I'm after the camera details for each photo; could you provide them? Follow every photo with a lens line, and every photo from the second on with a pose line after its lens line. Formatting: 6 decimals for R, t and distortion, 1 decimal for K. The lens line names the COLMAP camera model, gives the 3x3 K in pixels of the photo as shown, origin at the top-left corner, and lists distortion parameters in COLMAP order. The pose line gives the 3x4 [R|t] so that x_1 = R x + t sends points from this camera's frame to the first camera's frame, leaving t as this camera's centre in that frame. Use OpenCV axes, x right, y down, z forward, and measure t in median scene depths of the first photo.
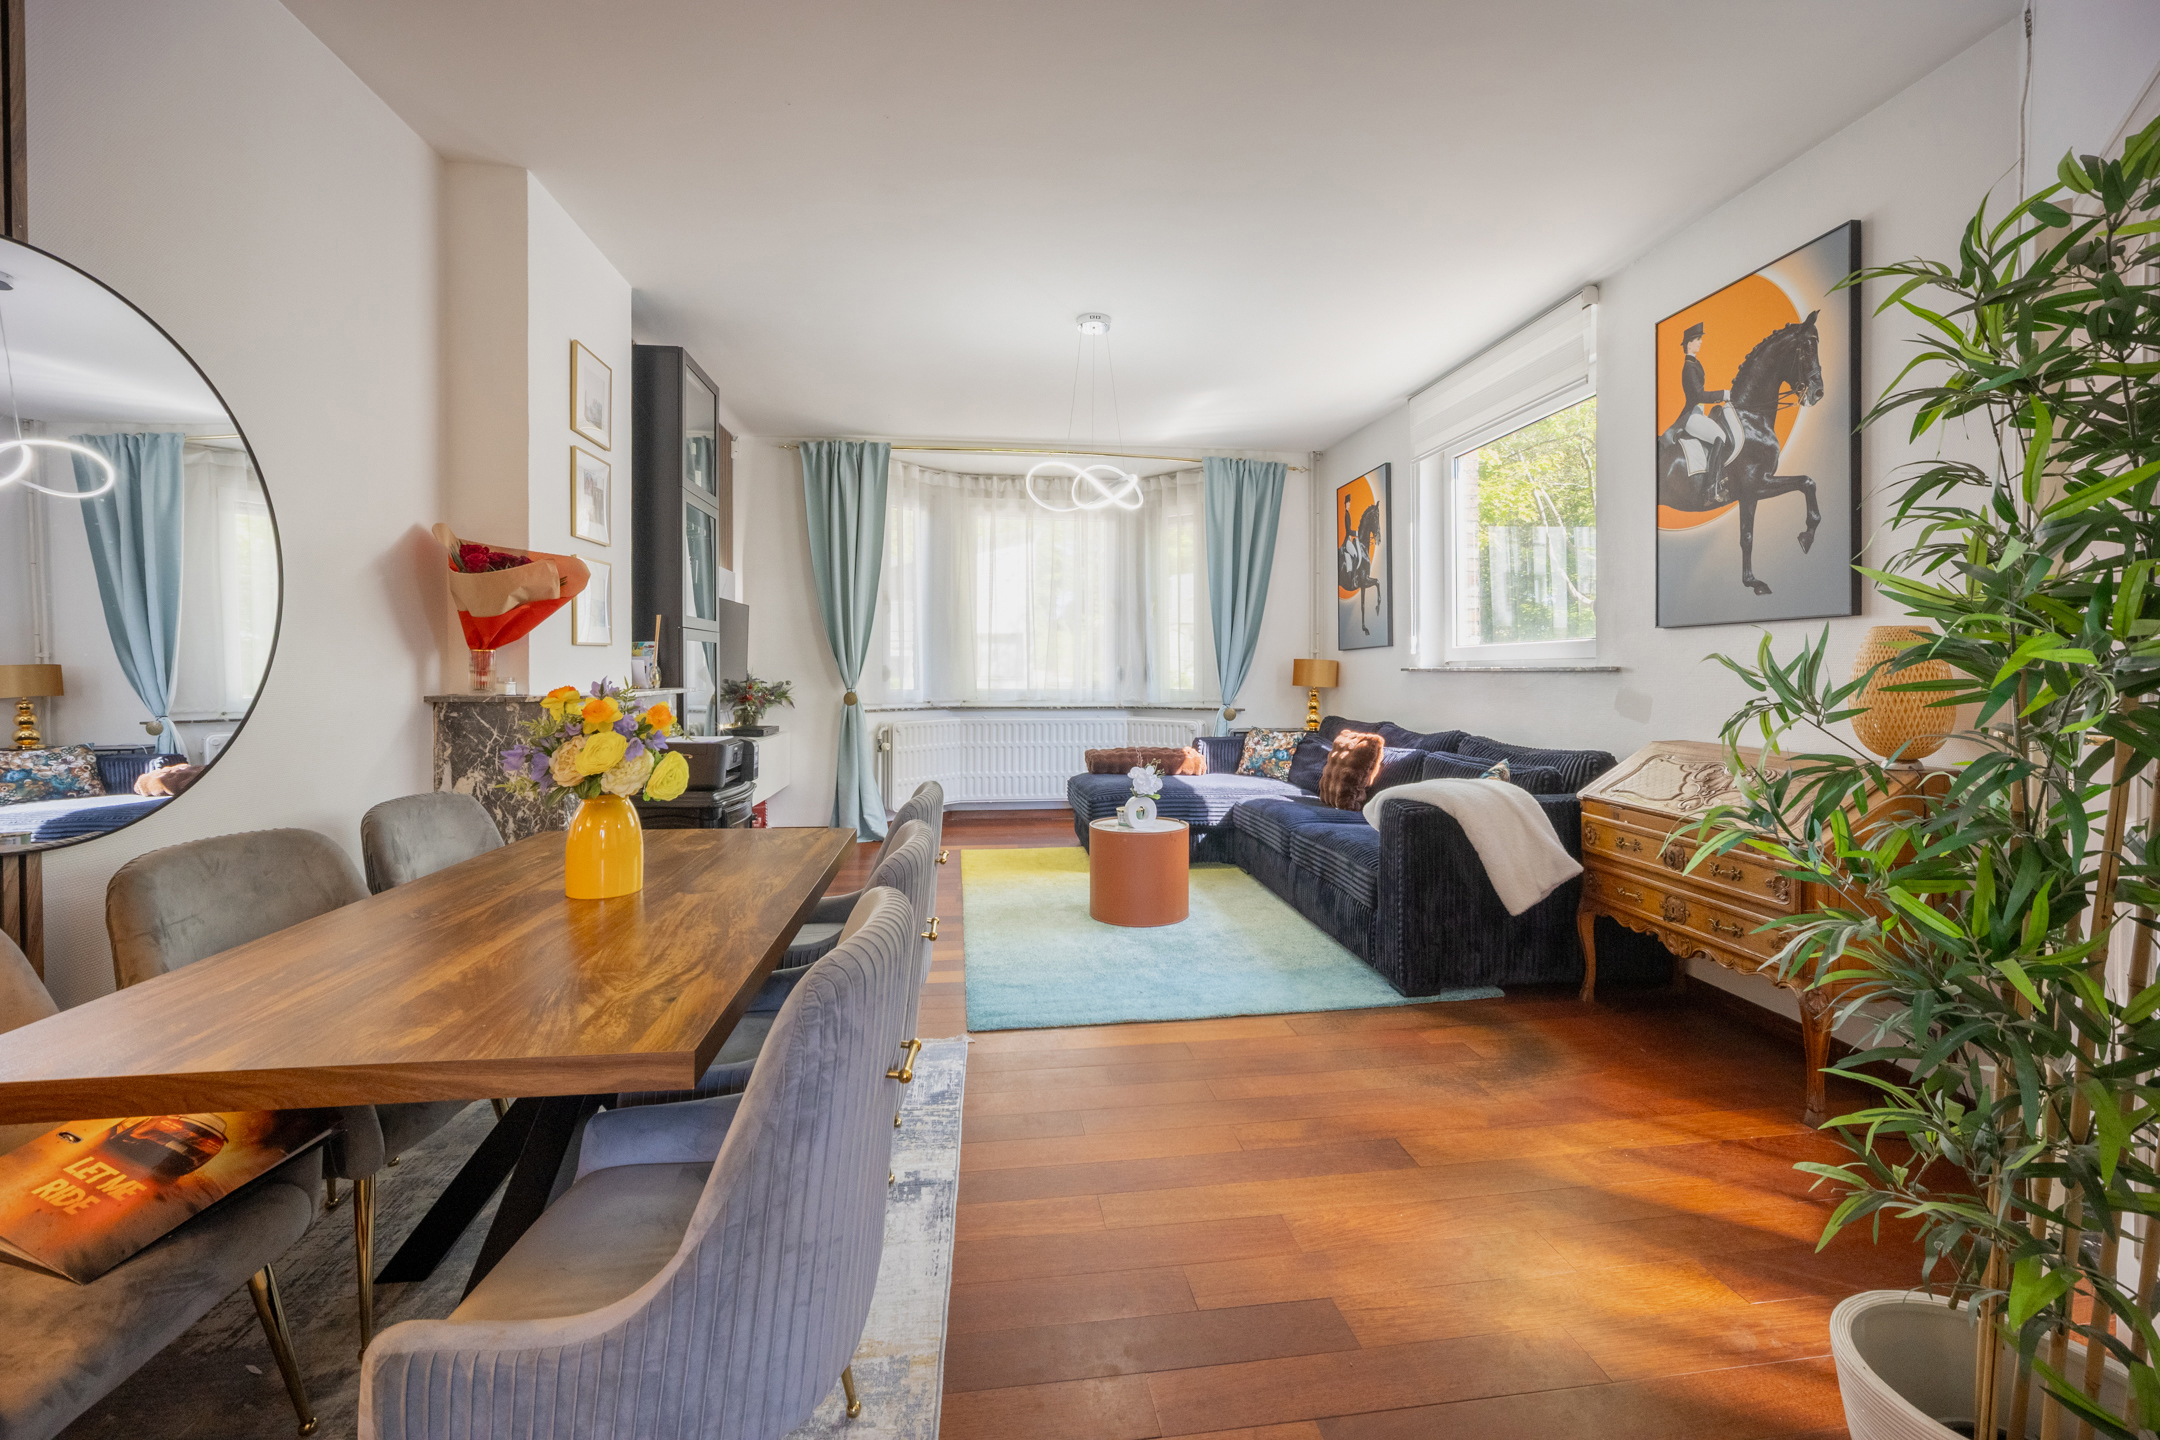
lens RADIAL K [[893.7, 0, 1081.0], [0, 893.7, 674.7], [0, 0, 1]] dist [0.001258, -0.000128]
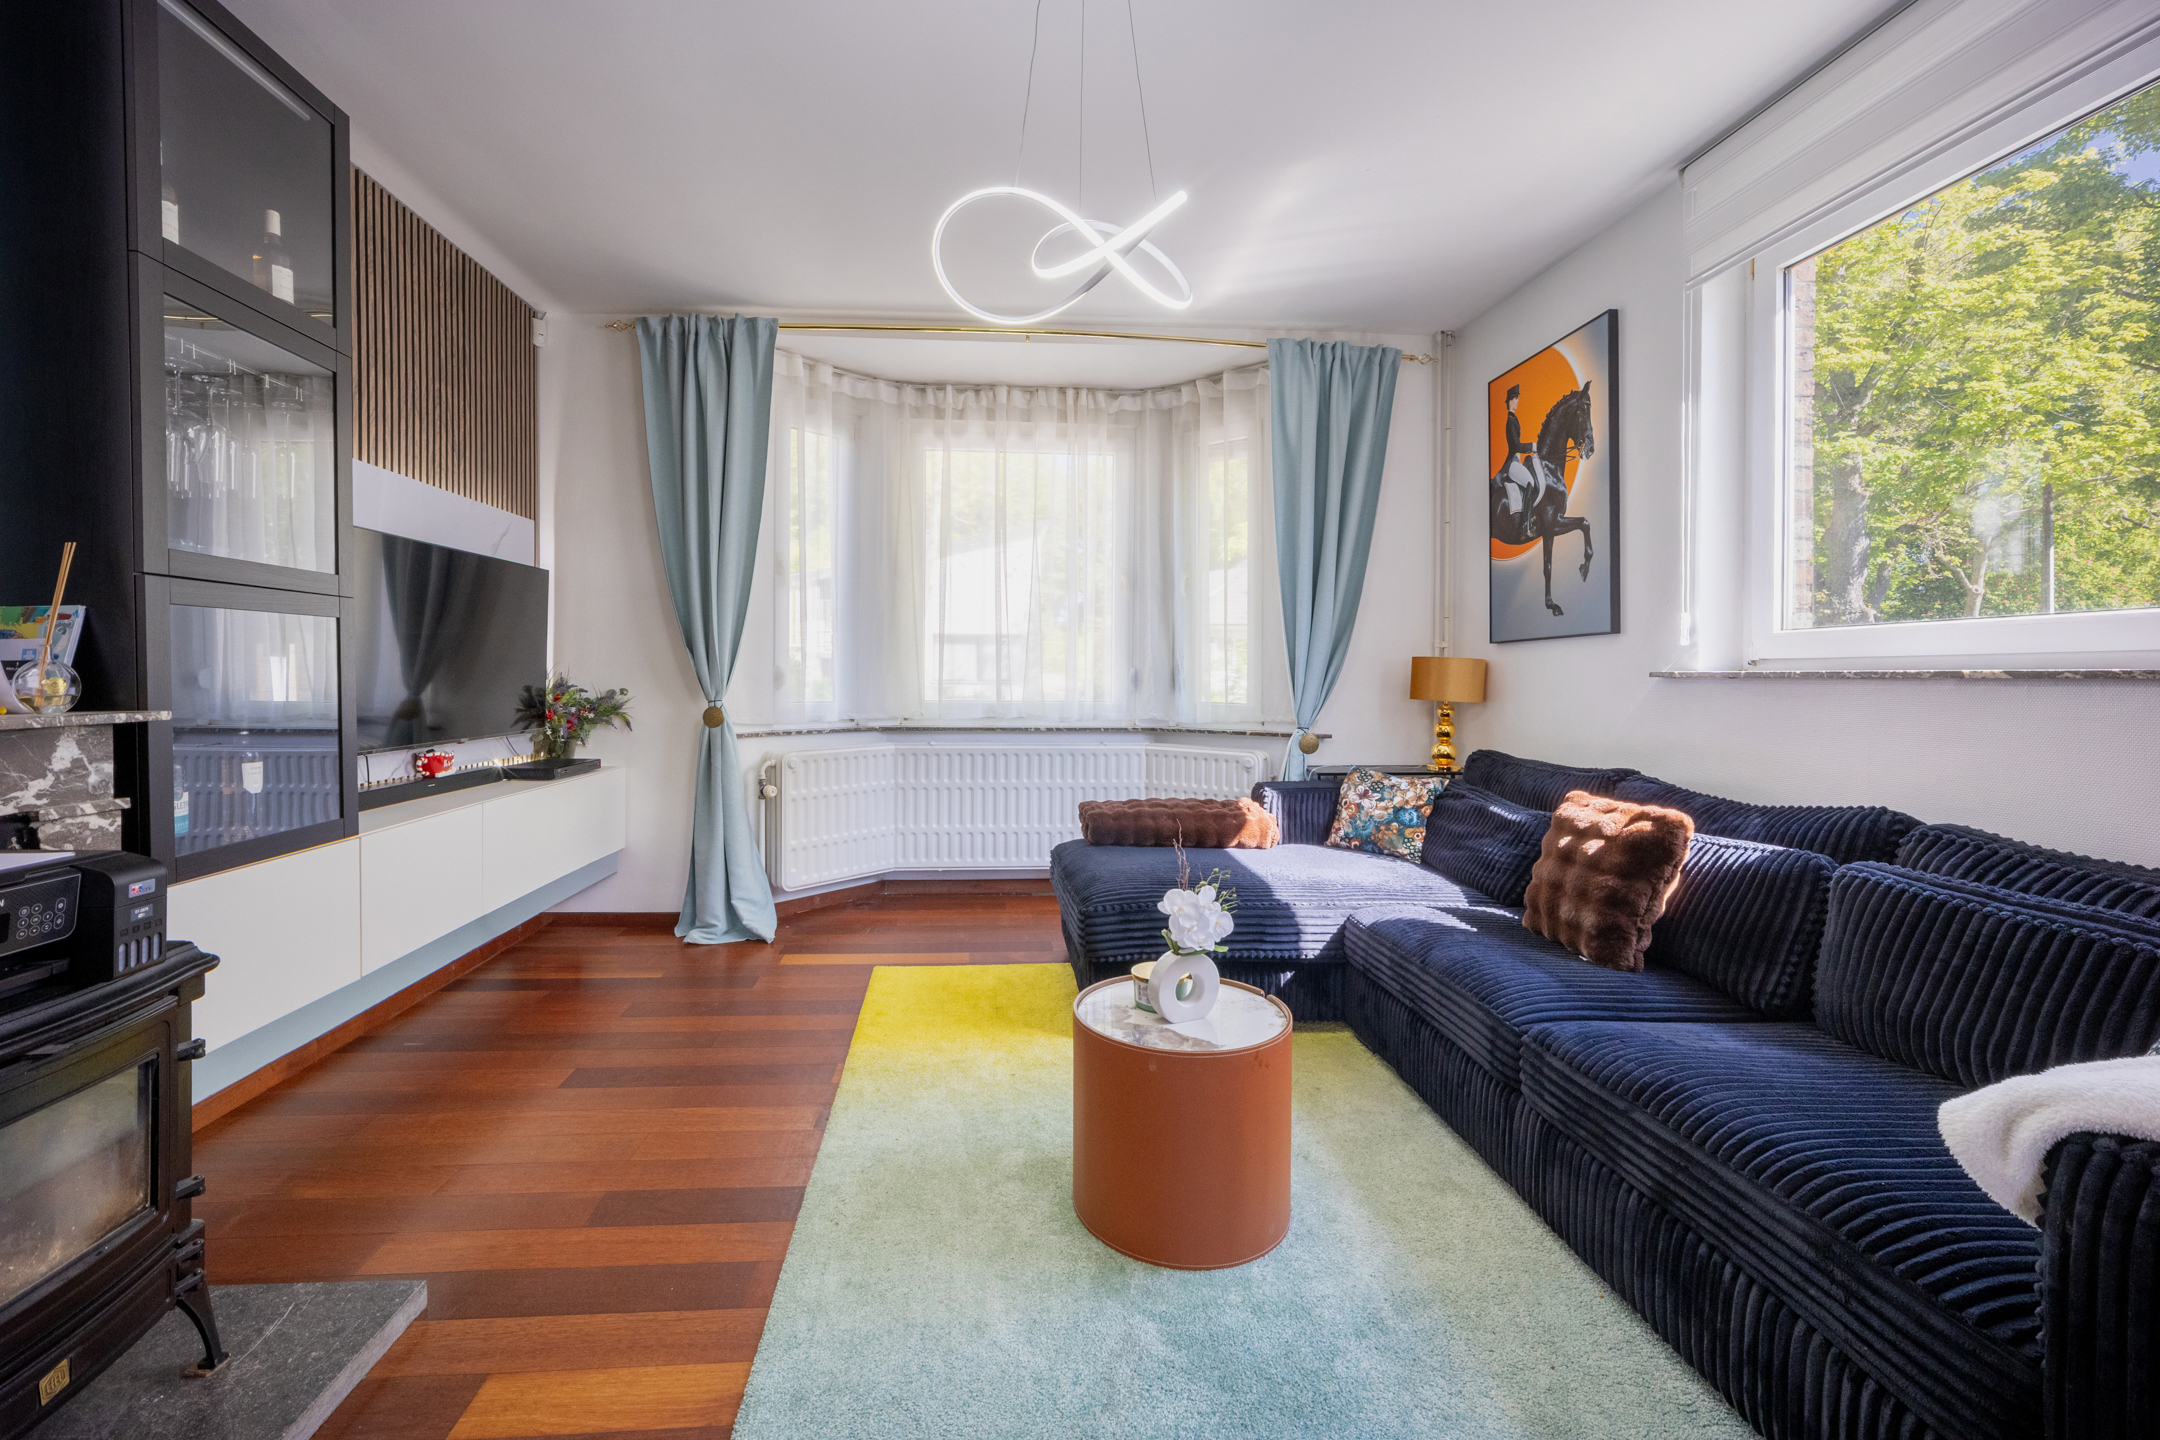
lens RADIAL K [[884.8, 0, 1032.7], [0, 884.8, 683.2], [0, 0, 1]] dist [-0.001130, 0.000023]
pose [[0.997814, 0.003863, -0.065967, 0.013033], [-0.003490, 0.999977, 0.005766, -0.001984], [0.065988, -0.005524, 0.997805, 0.392620]]
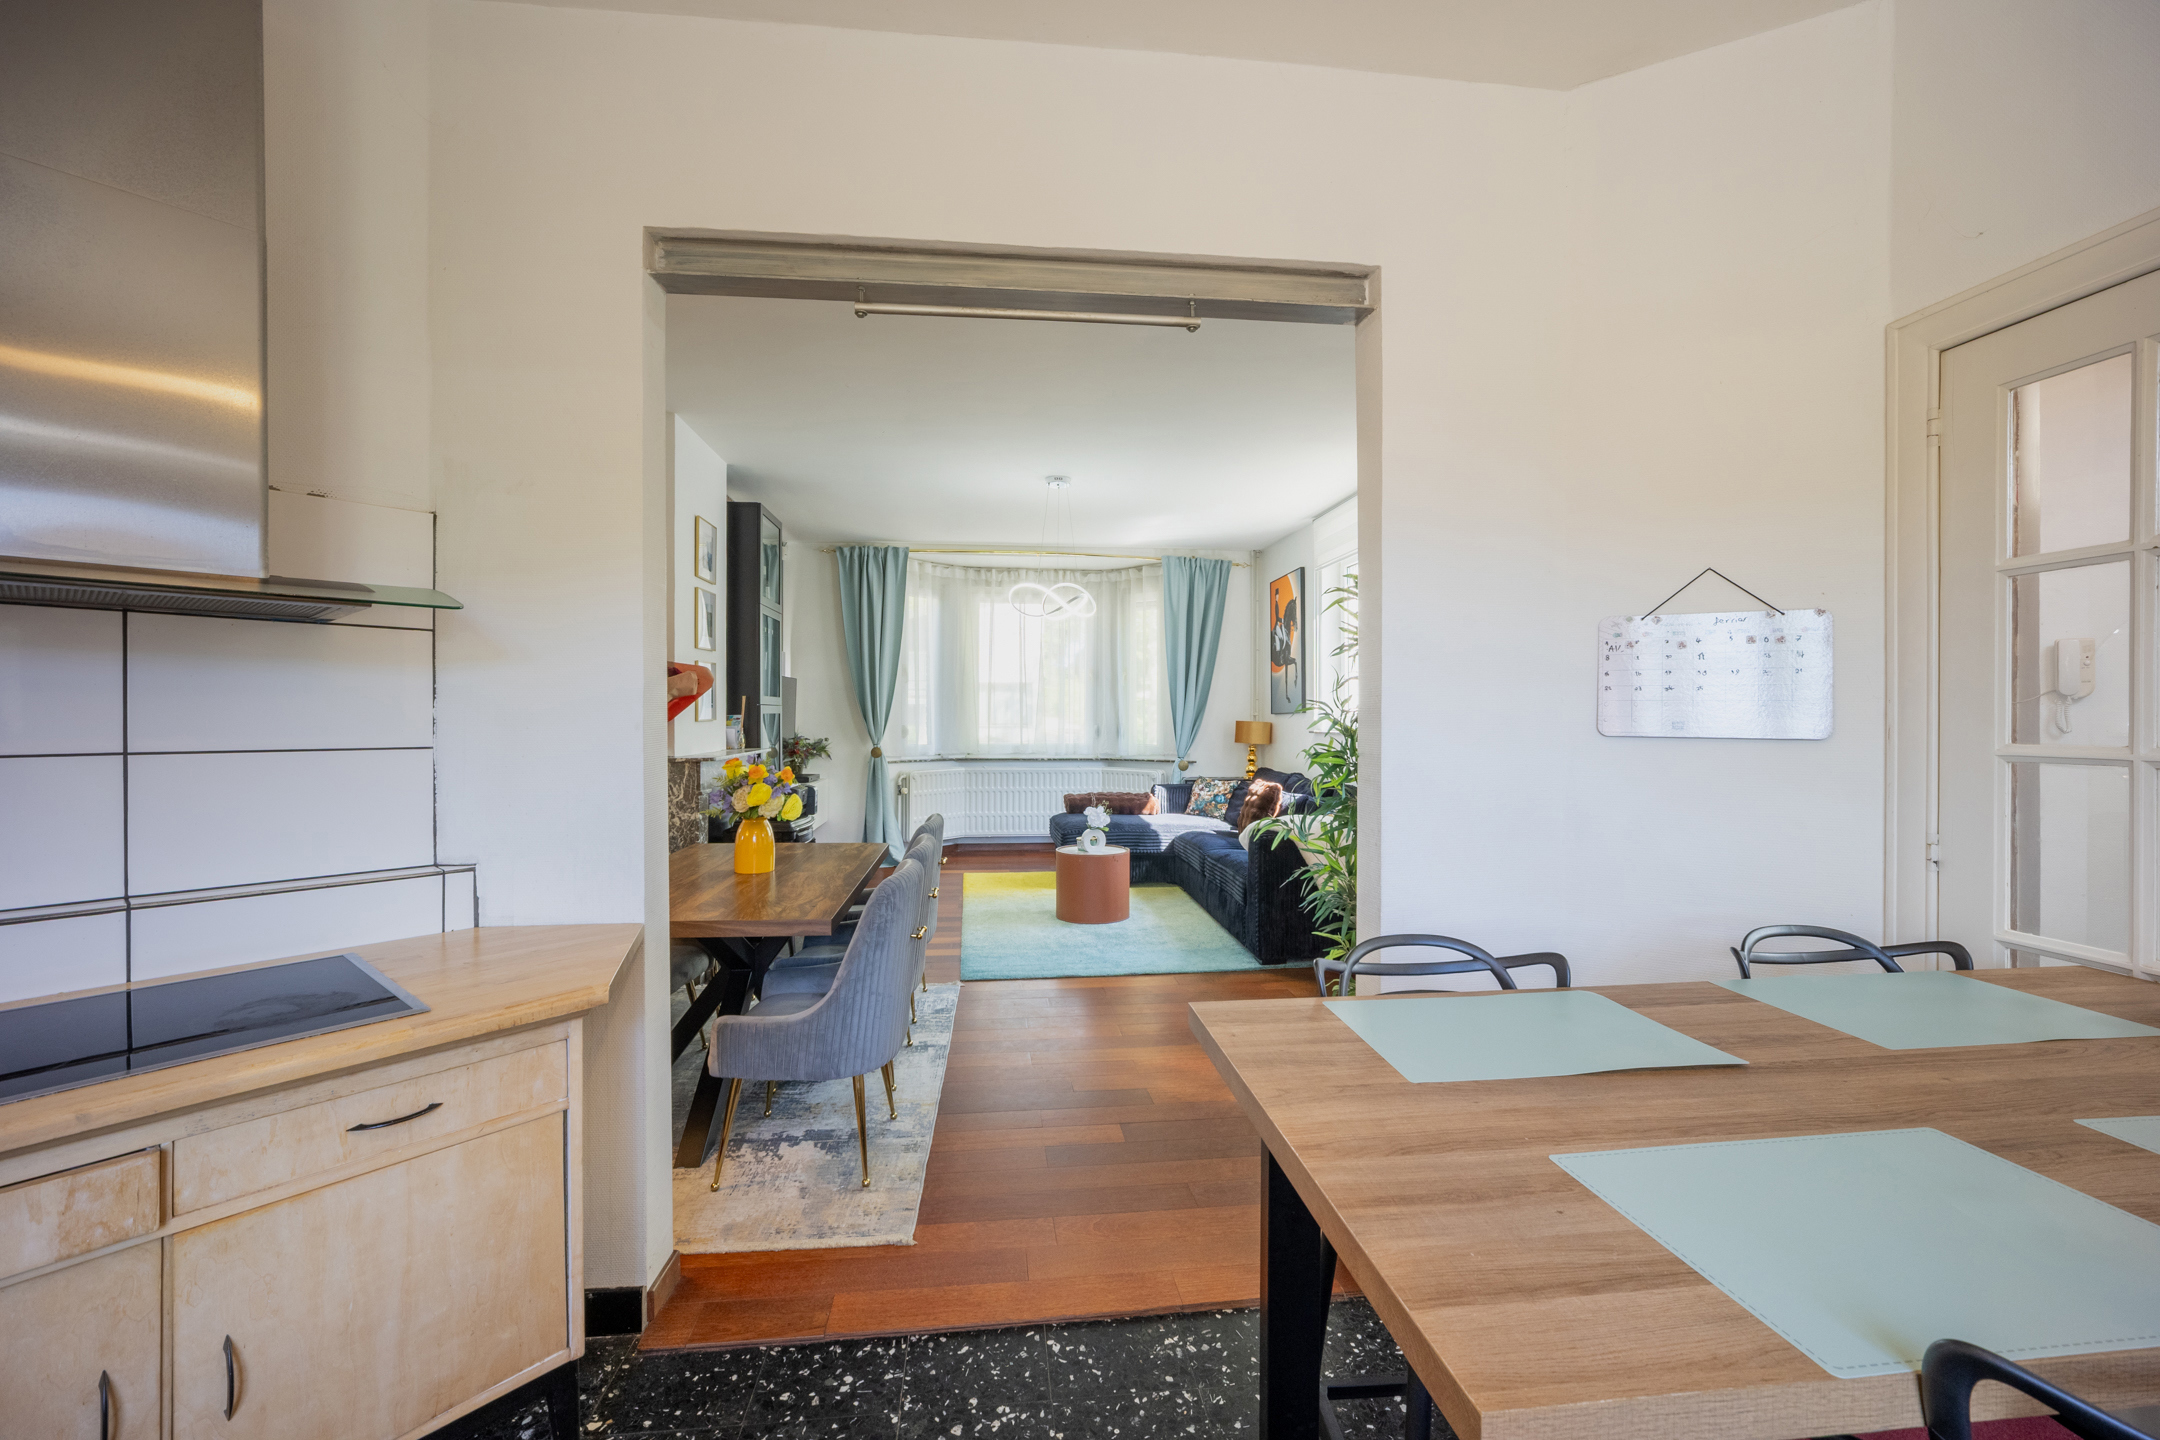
lens RADIAL K [[893.7, 0, 1078.6], [0, 893.7, 719.3], [0, 0, 1]] dist [0.001258, -0.000128]
pose [[0.999819, 0.002588, -0.018872, 0.049562], [-0.002579, 0.999997, 0.000509, -0.021234], [0.018874, -0.000460, 0.999822, -0.250905]]
